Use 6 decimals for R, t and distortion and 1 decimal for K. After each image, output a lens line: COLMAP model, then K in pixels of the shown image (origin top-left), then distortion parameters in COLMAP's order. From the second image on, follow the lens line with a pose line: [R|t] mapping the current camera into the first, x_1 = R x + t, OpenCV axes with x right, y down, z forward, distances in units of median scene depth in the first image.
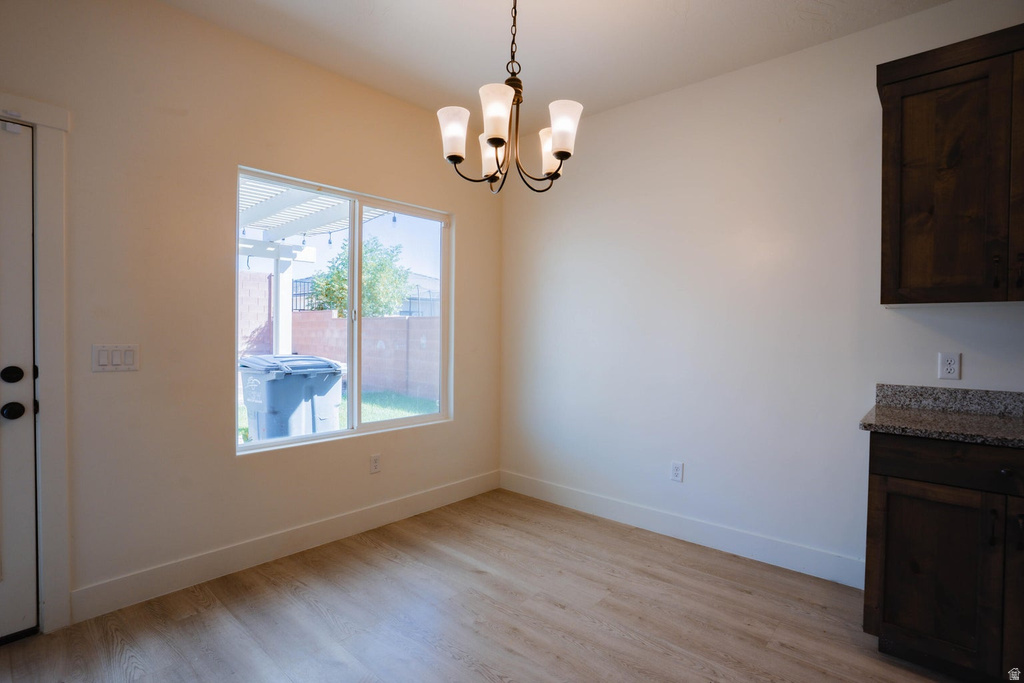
lens RADIAL K [[501.8, 0, 512.8], [0, 501.8, 339.5], [0, 0, 1]] dist [-0.028199, 0.010482]
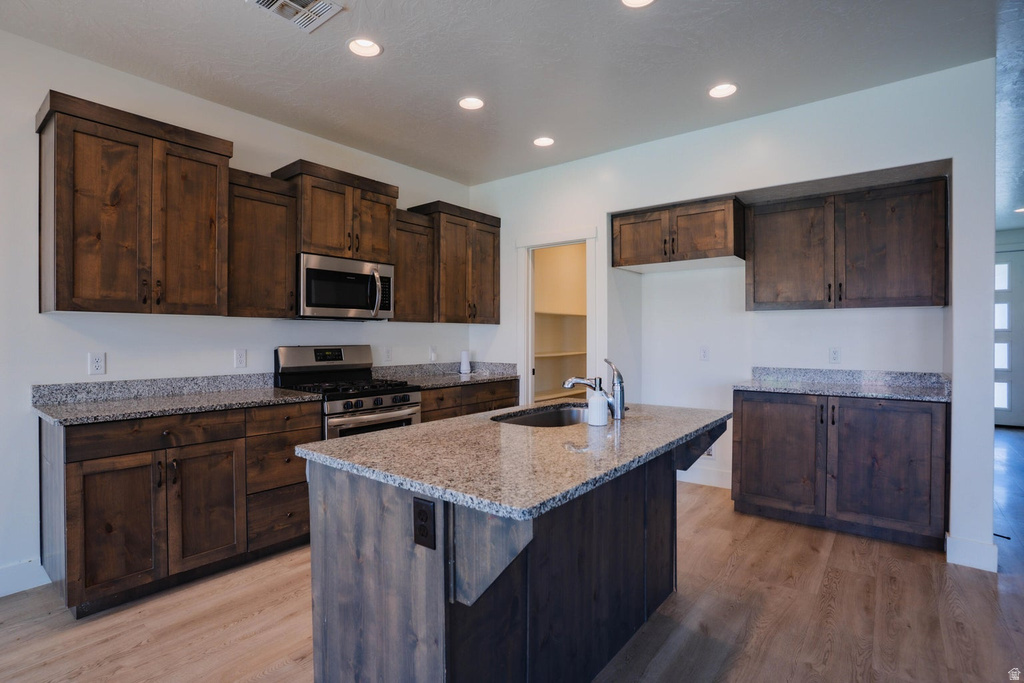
lens RADIAL K [[501.8, 0, 507.4], [0, 501.8, 339.8], [0, 0, 1]] dist [-0.028199, 0.010482]
pose [[-0.069359, -0.010645, 0.997535, -0.442629], [0.015600, 0.999809, 0.011754, -0.004197], [-0.997470, 0.016376, -0.069180, 0.086792]]
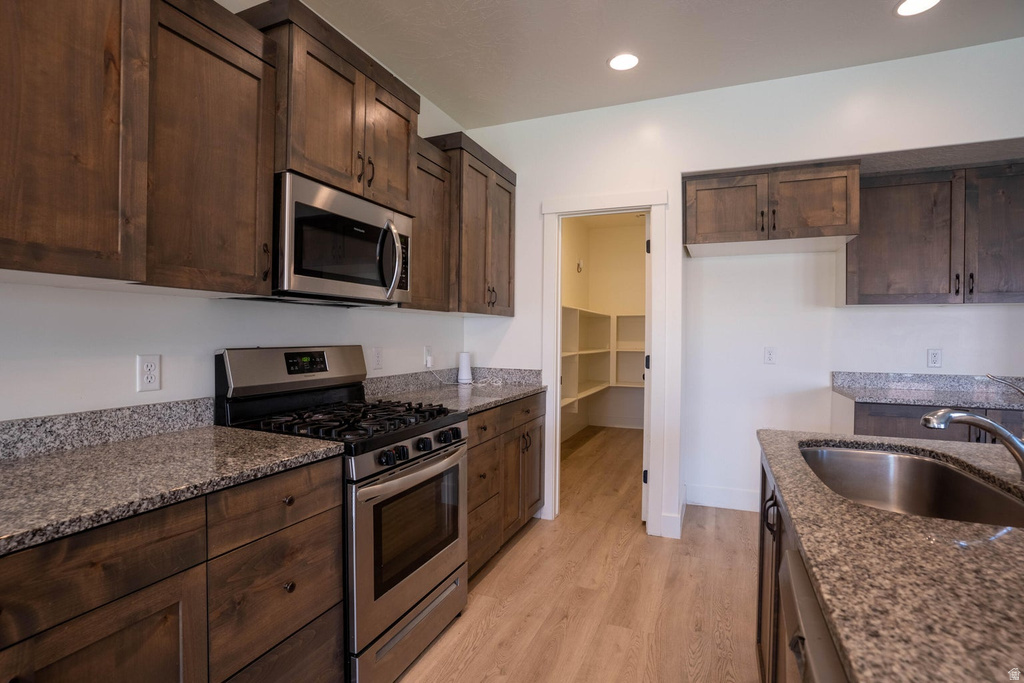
lens RADIAL K [[501.8, 0, 519.9], [0, 501.8, 339.9], [0, 0, 1]] dist [-0.028199, 0.010482]
pose [[-0.334115, -0.017303, 0.942373, 0.286292], [0.005937, 0.999773, 0.020461, -0.004783], [-0.942513, 0.012432, -0.333937, 0.551601]]
